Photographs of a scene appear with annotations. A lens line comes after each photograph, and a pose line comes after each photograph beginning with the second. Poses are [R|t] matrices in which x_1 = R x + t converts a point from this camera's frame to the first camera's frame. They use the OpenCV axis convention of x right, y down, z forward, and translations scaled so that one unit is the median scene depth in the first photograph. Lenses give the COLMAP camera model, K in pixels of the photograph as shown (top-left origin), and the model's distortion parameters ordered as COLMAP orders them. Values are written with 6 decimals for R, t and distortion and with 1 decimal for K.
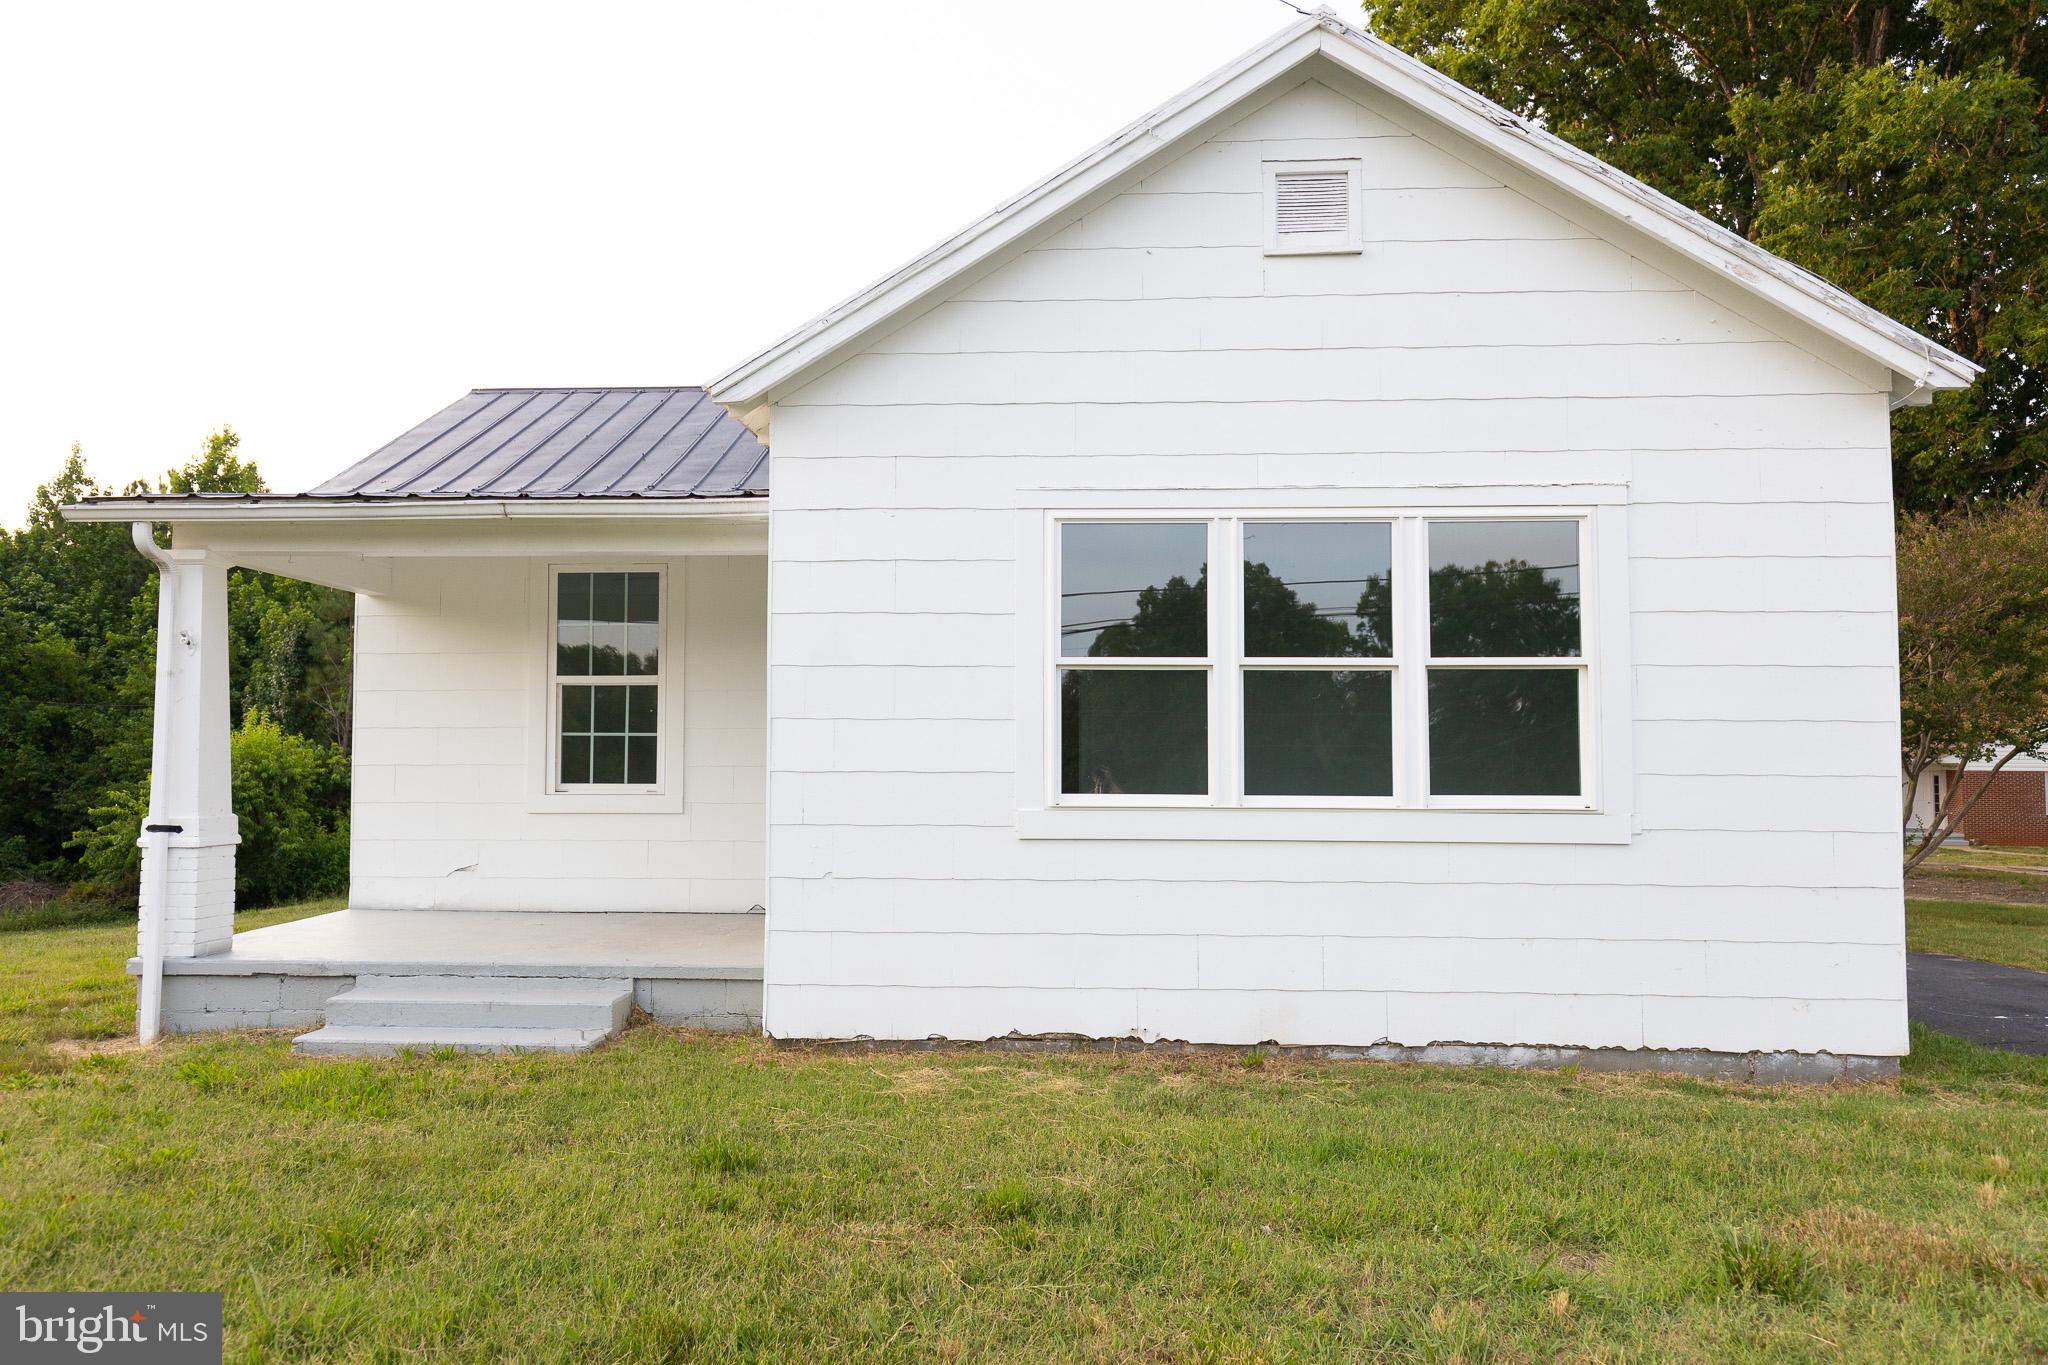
lens RADIAL K [[1334.1, 0, 1018.4], [0, 1334.1, 688.6], [0, 0, 1]] dist [0.010327, -0.010585]
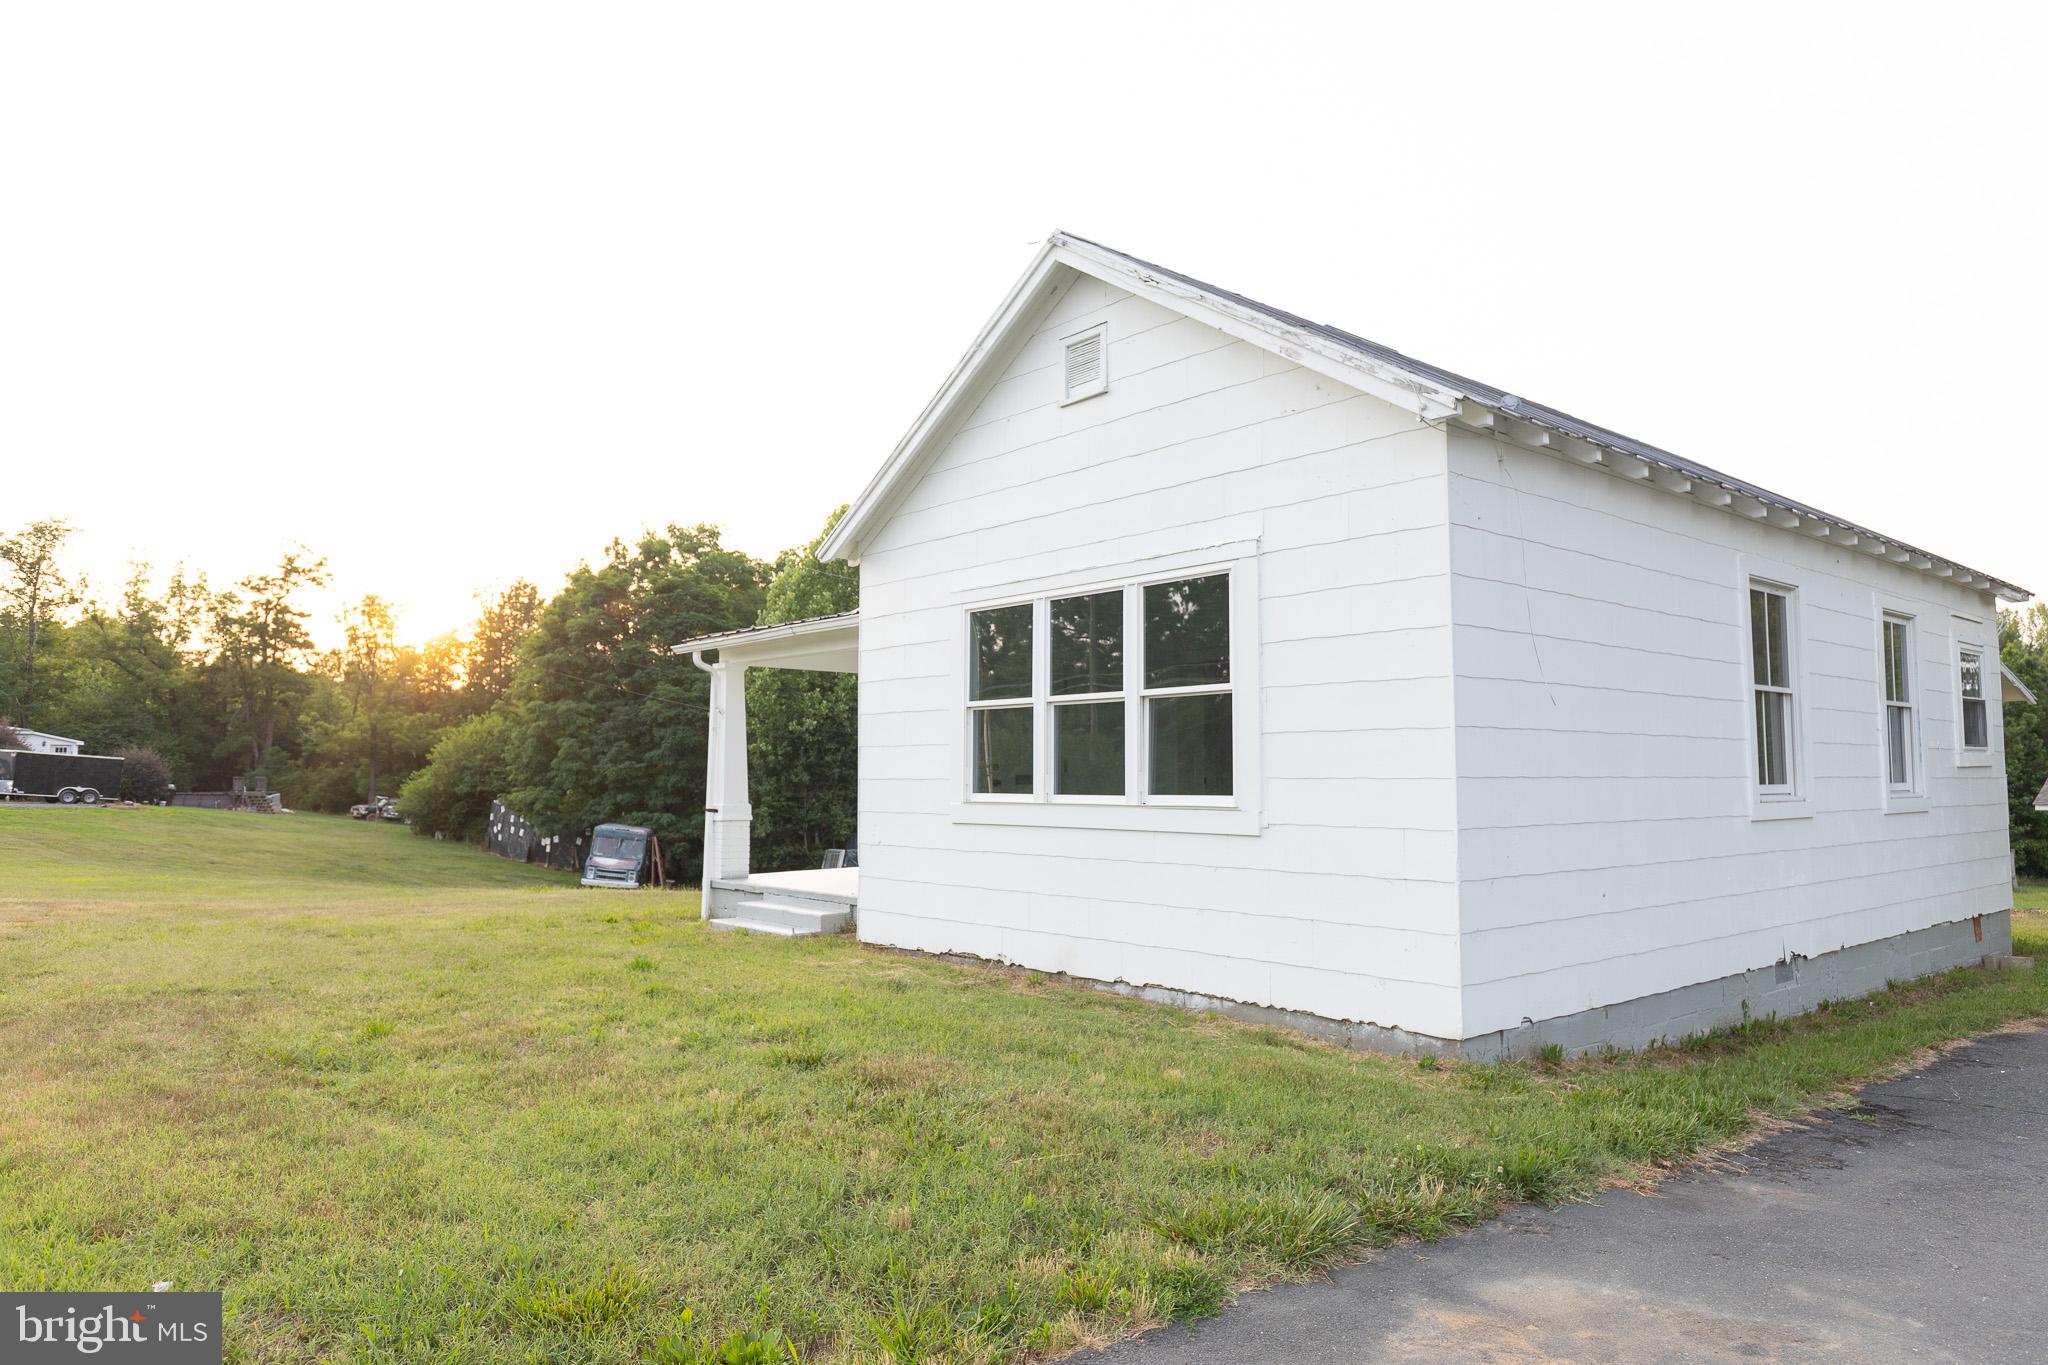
lens RADIAL K [[1334.1, 0, 1020.9], [0, 1334.1, 683.2], [0, 0, 1]] dist [0.010327, -0.010585]
pose [[0.687779, -0.055663, -0.723783, 1.147860], [0.043578, 0.998424, -0.035374, 0.010718], [0.724611, -0.007211, 0.689121, 0.010474]]
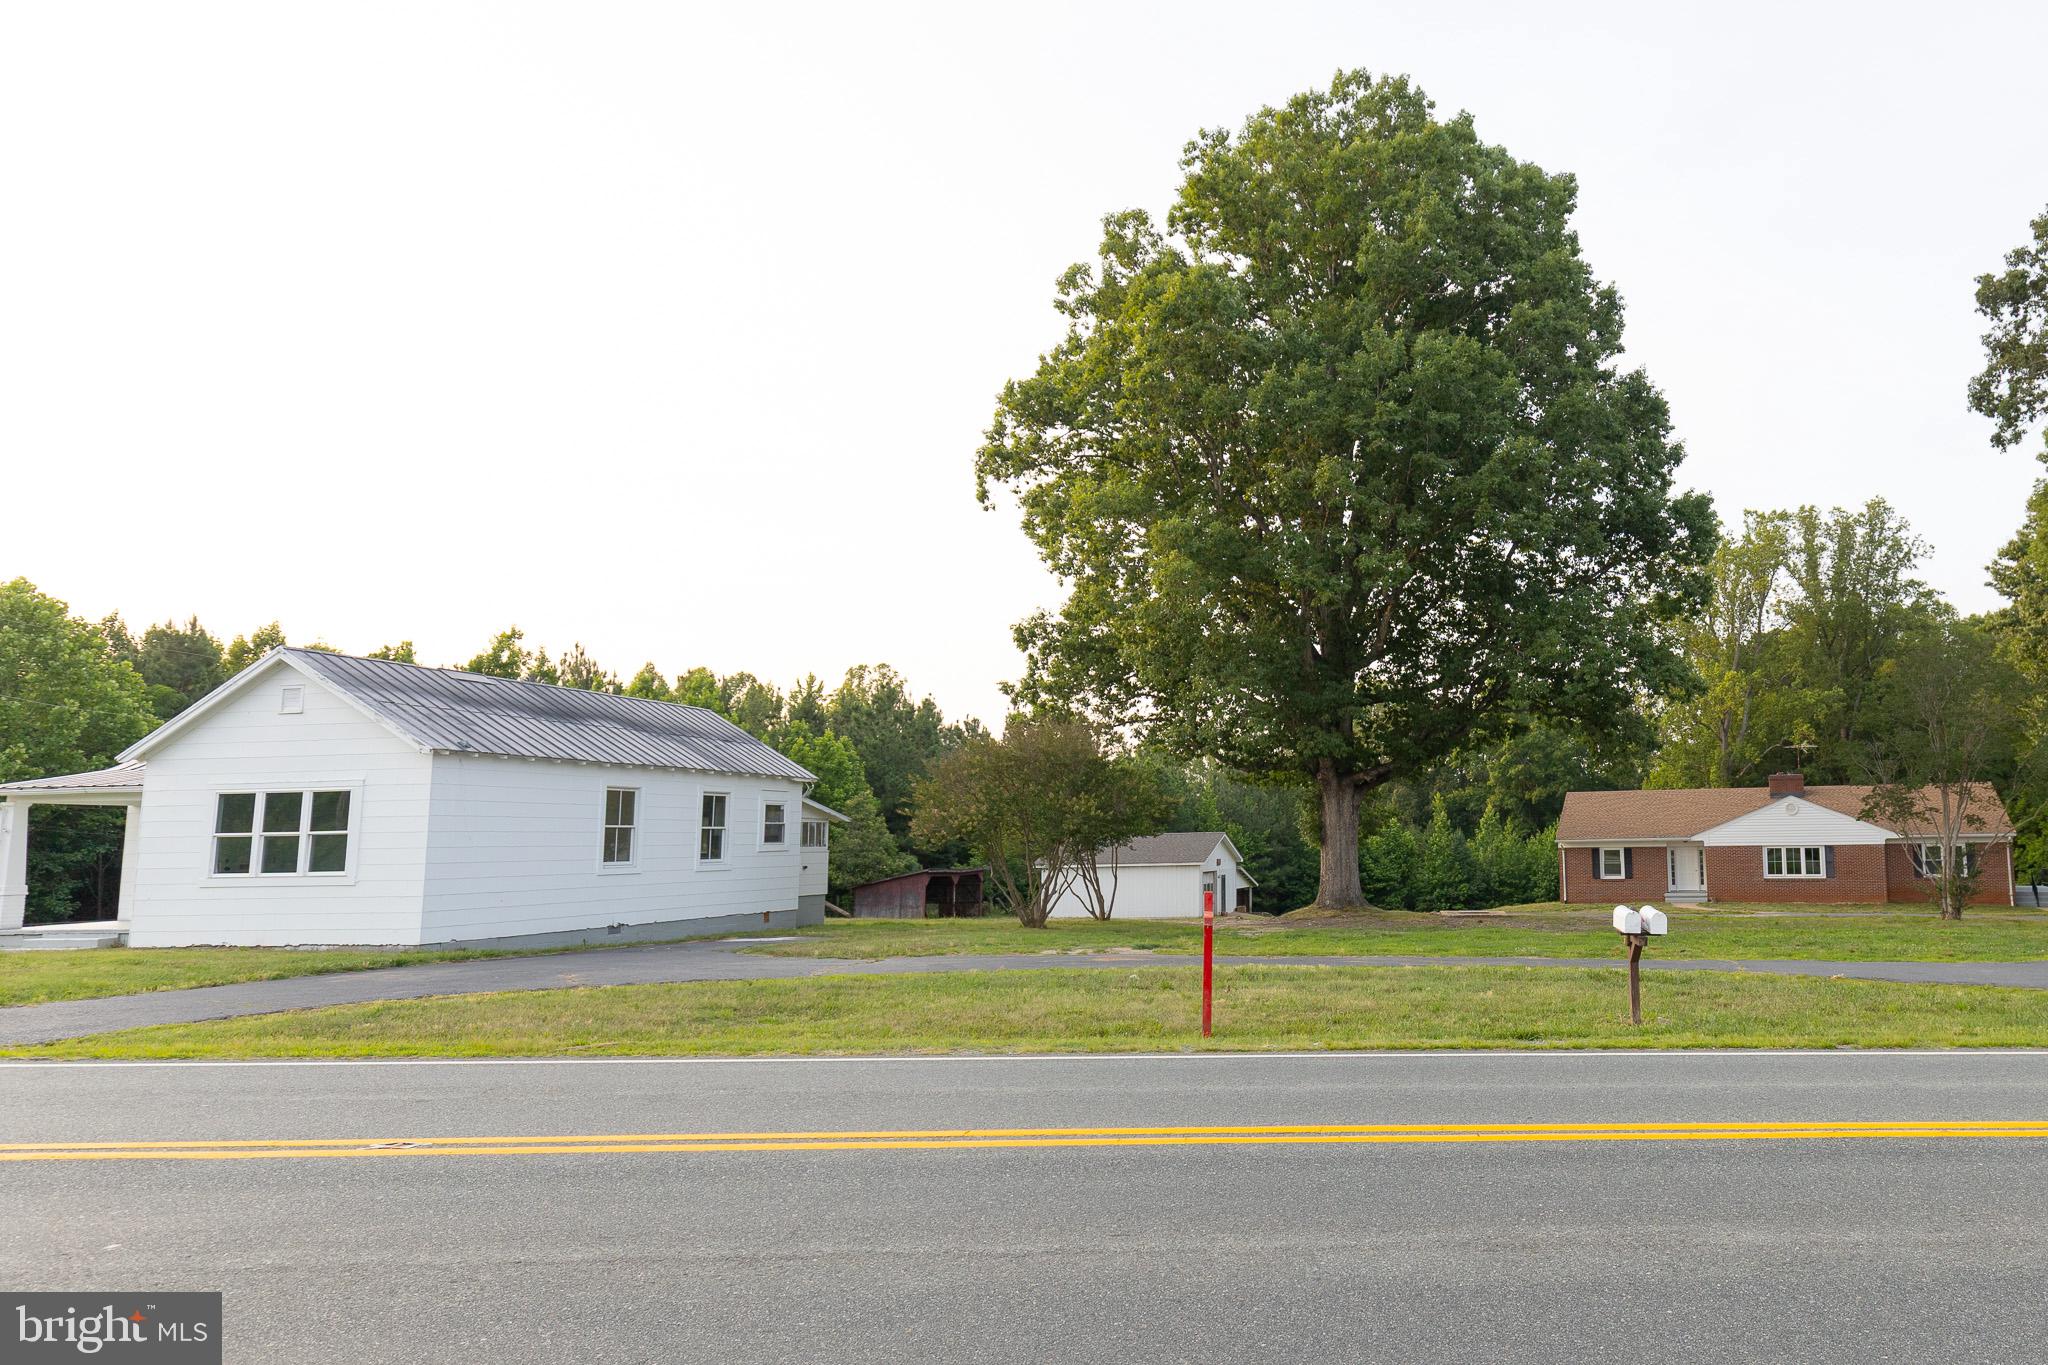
lens RADIAL K [[1285.3, 0, 1400.5], [0, 1285.3, 696.0], [0, 0, 1]] dist [0.018599, -0.003719]
pose [[0.995032, -0.029665, -0.095038, 3.352034], [0.024350, 0.998100, -0.056600, -0.111886], [0.096536, 0.054004, 0.993863, -2.022658]]
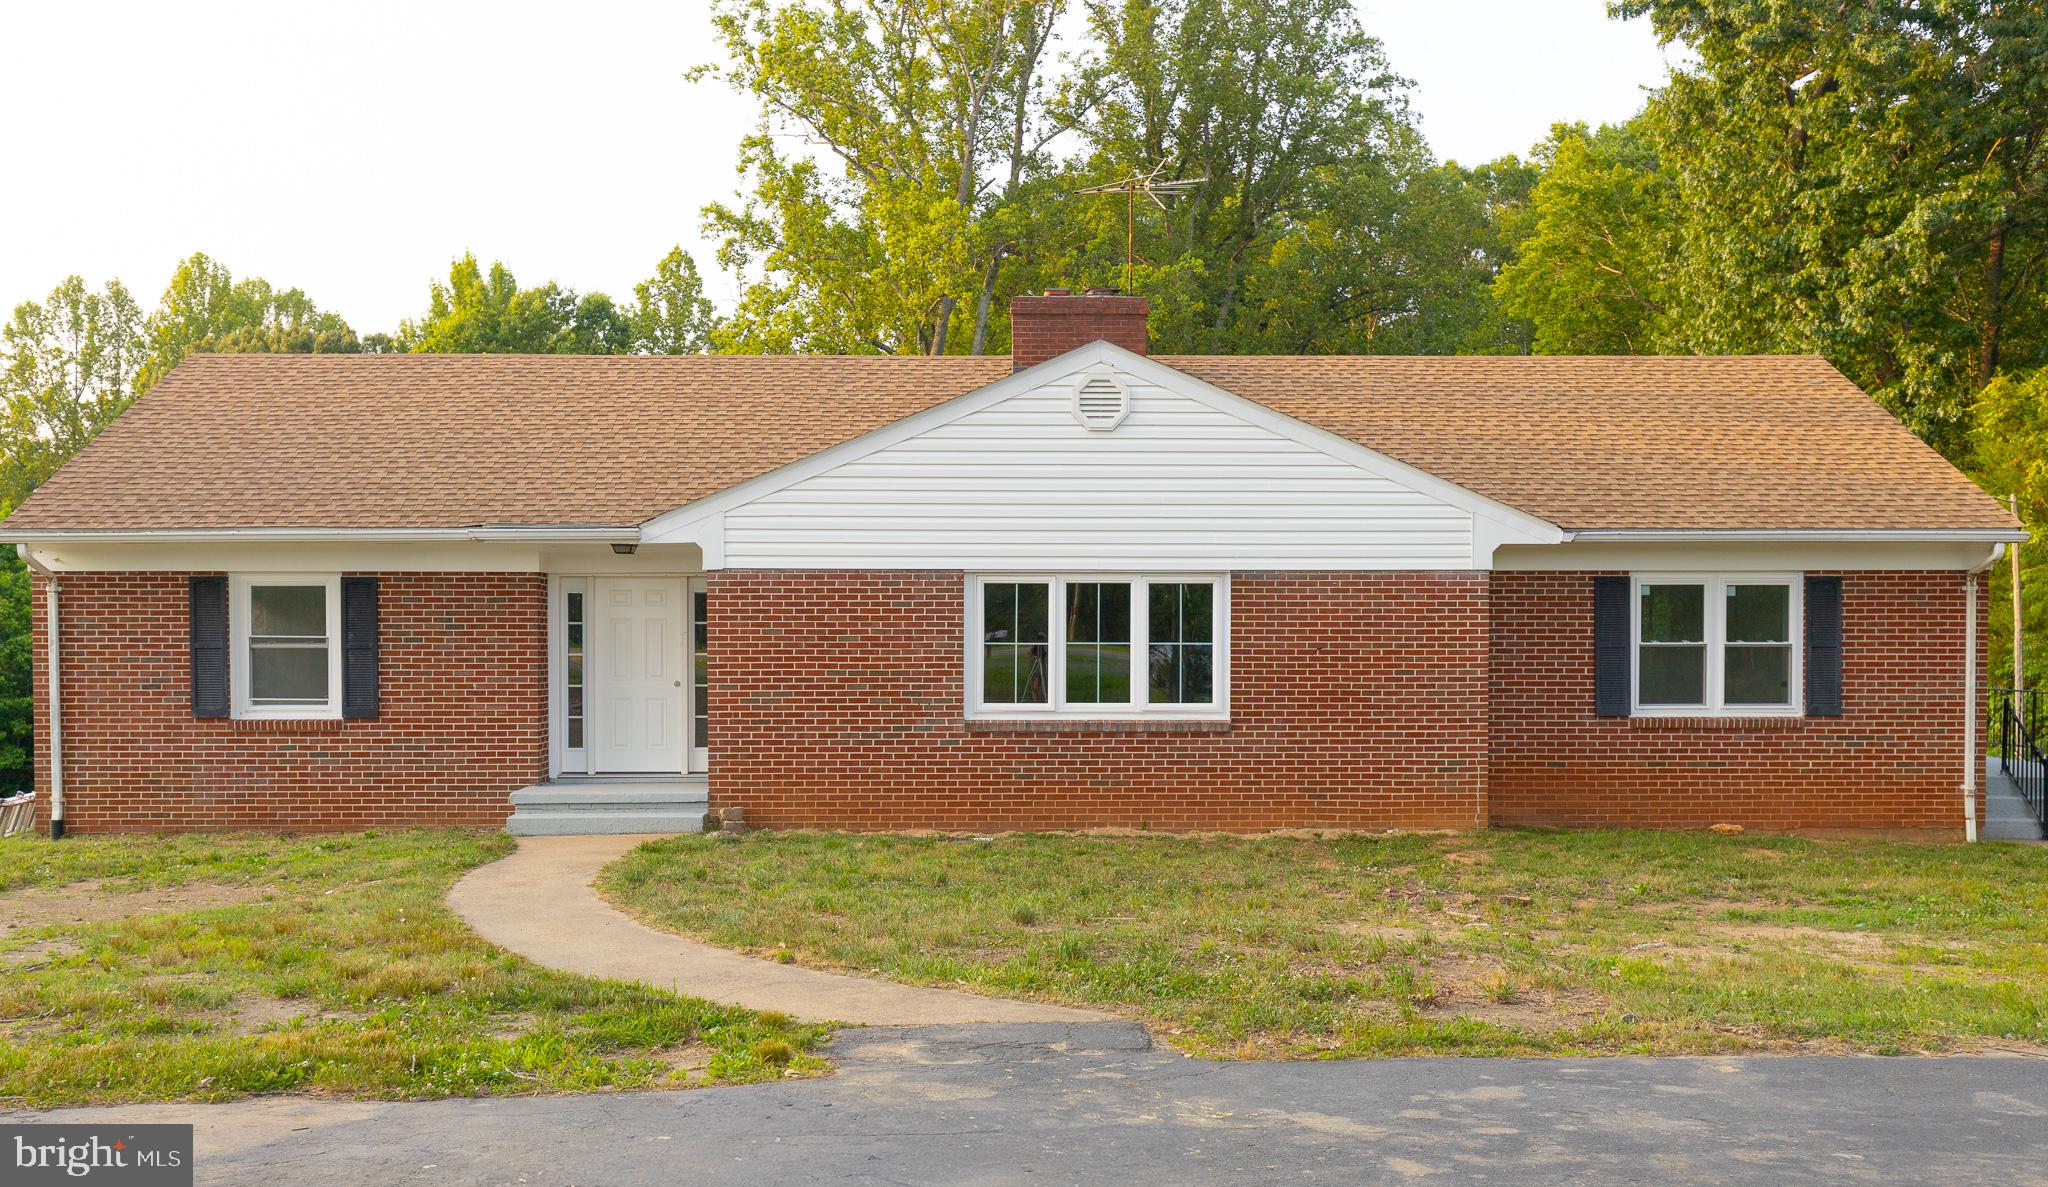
lens RADIAL K [[1950.7, 0, 1044.1], [0, 1950.7, 684.8], [0, 0, 1]] dist [0.002246, 0.000000]
pose [[0.982567, -0.009107, 0.185686, 4.463398], [-0.005580, 0.996905, 0.078422, 0.383627], [-0.185825, -0.078091, 0.979475, 3.826741]]
